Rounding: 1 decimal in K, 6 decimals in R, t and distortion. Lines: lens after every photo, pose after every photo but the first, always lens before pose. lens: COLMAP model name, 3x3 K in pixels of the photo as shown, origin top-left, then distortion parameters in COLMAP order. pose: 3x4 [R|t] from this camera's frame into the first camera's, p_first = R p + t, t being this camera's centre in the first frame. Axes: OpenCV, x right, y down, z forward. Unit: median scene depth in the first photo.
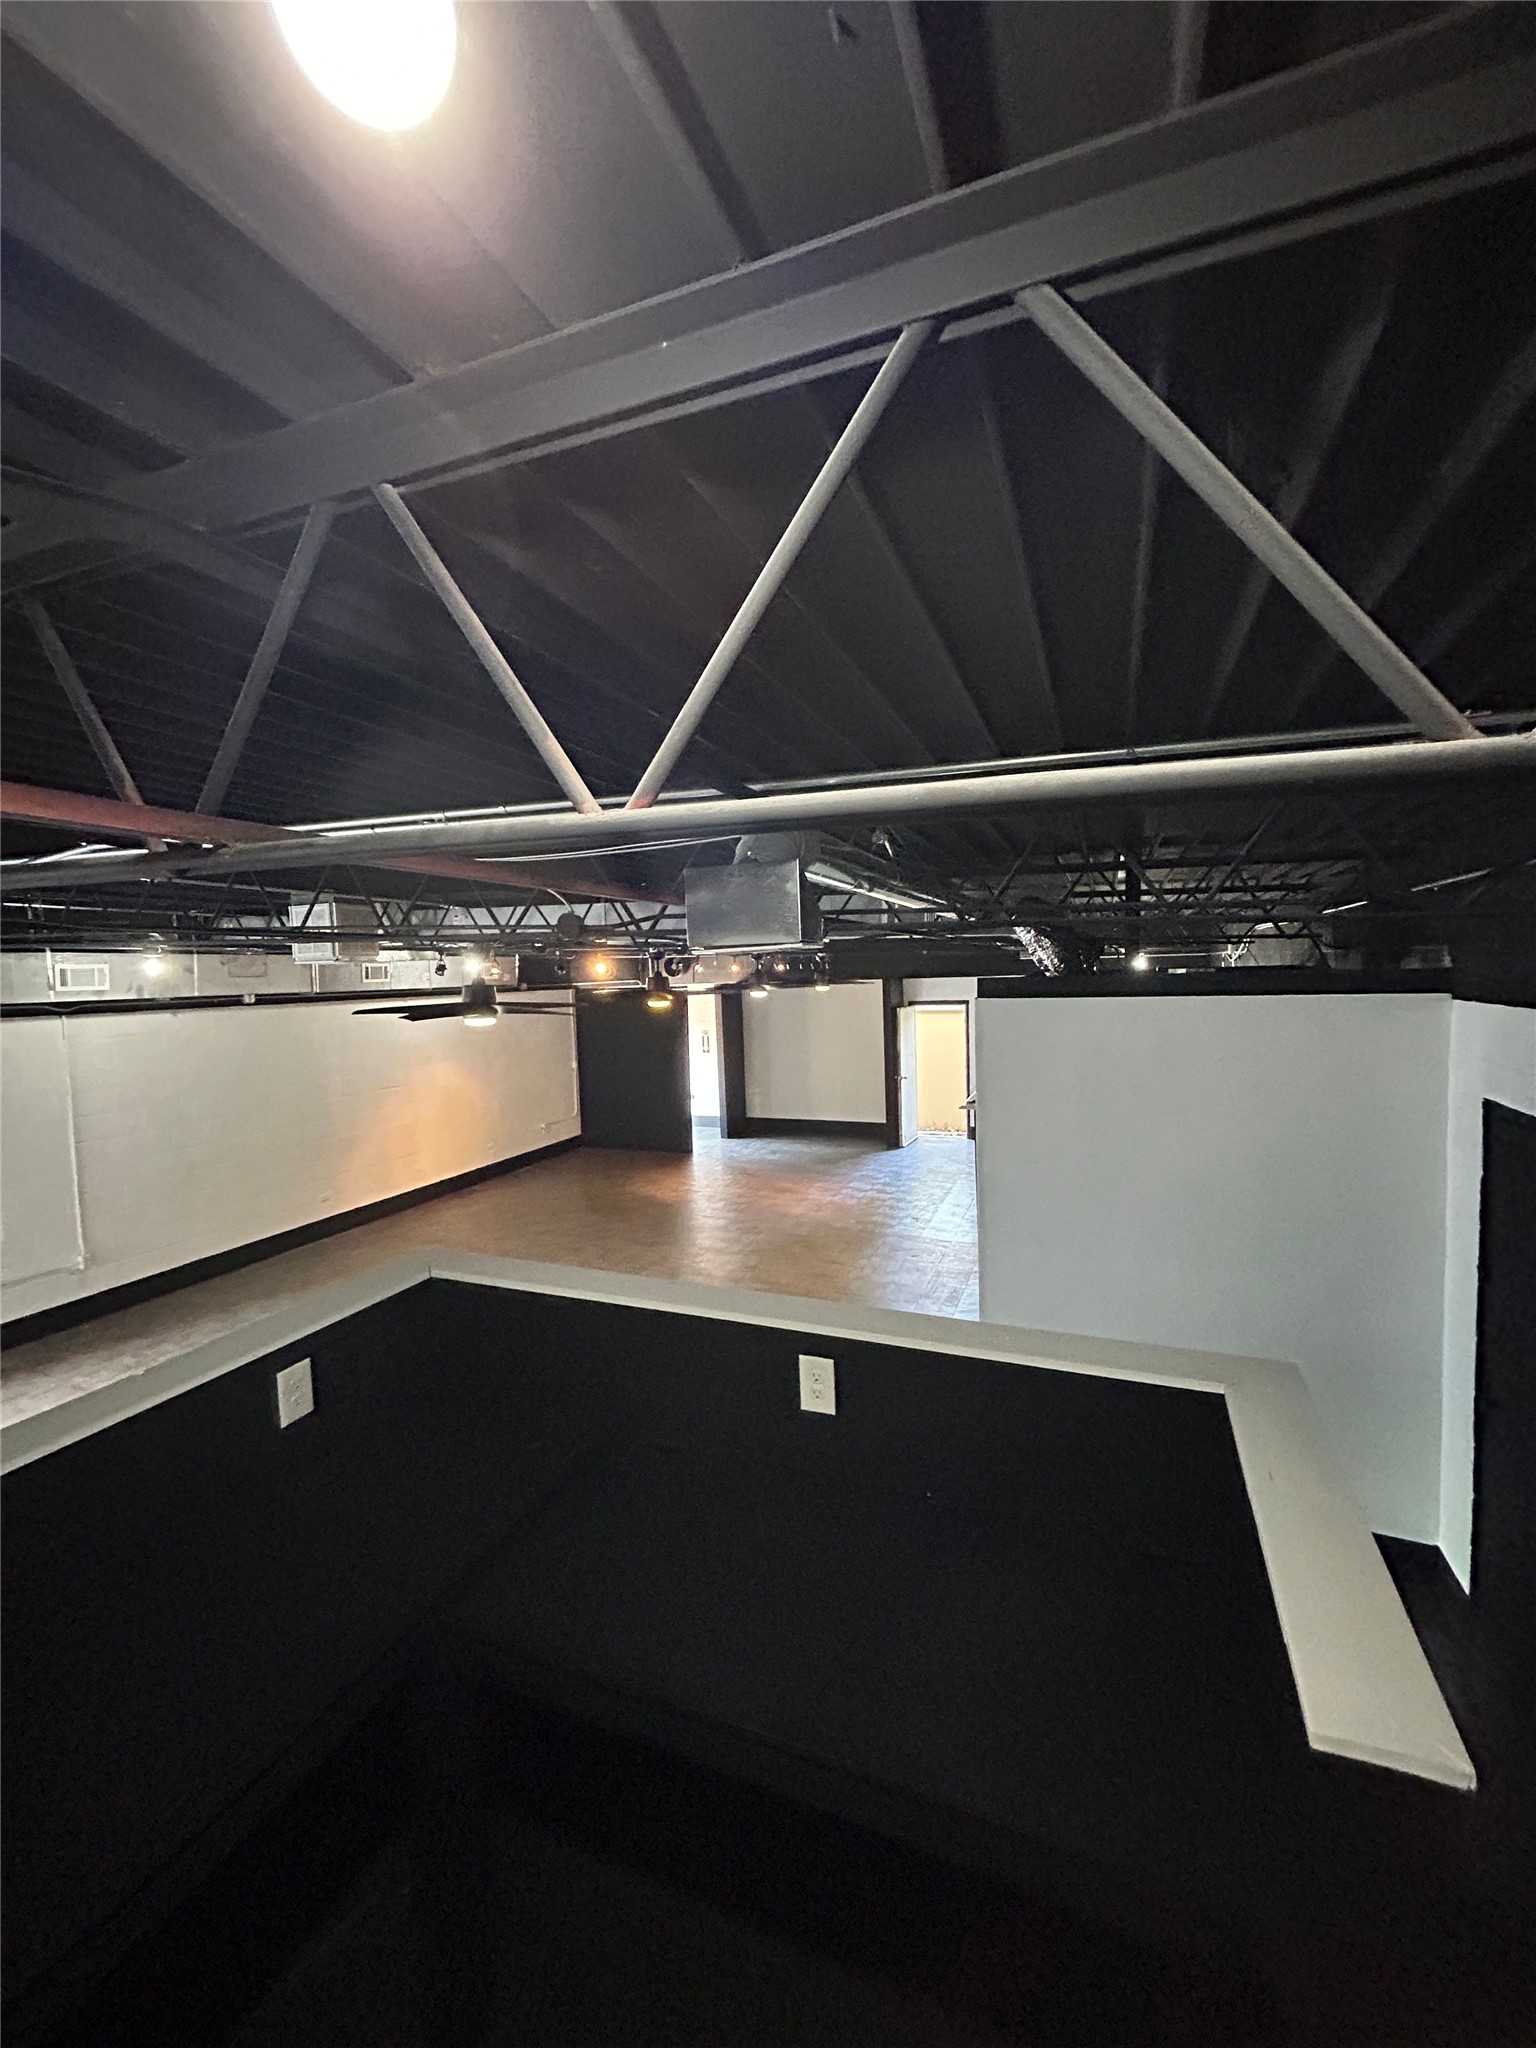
lens RADIAL K [[826.2, 0, 770.8], [0, 826.2, 1025.9], [0, 0, 1]] dist [-0.000357, 0.000400]
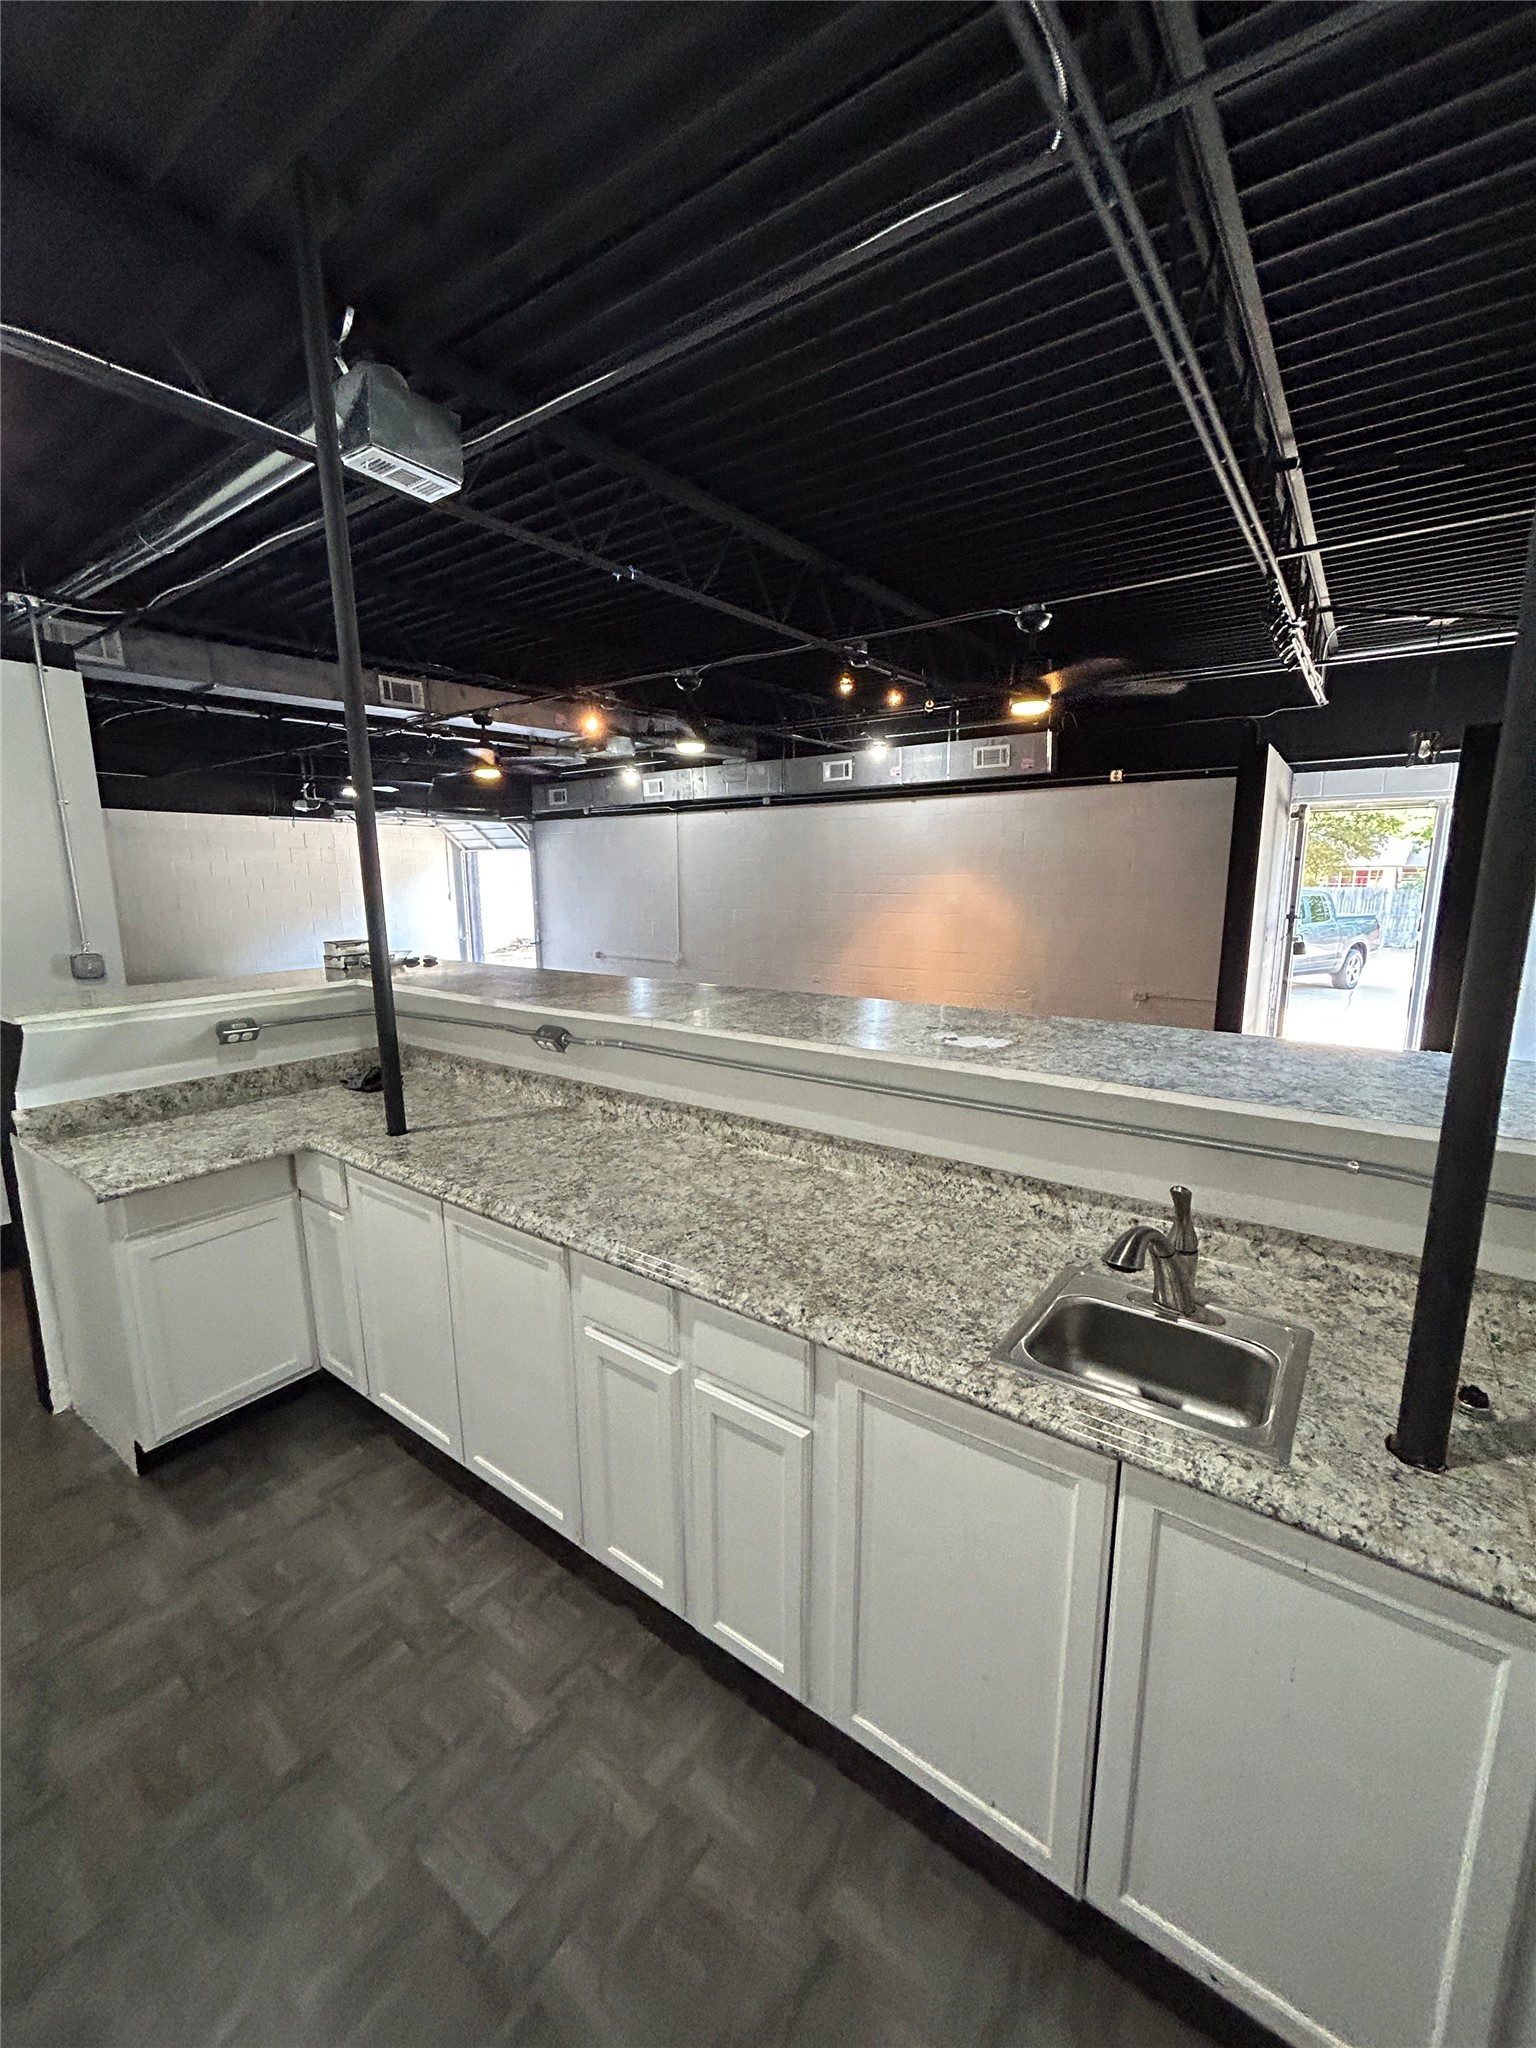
lens RADIAL K [[826.2, 0, 769.3], [0, 826.2, 1025.1], [0, 0, 1]] dist [-0.000357, 0.000400]
pose [[-0.239689, 0.205537, -0.948843, 0.580514], [-0.052660, 0.973142, 0.224103, 0.016084], [0.969420, 0.103682, -0.222428, 1.197300]]
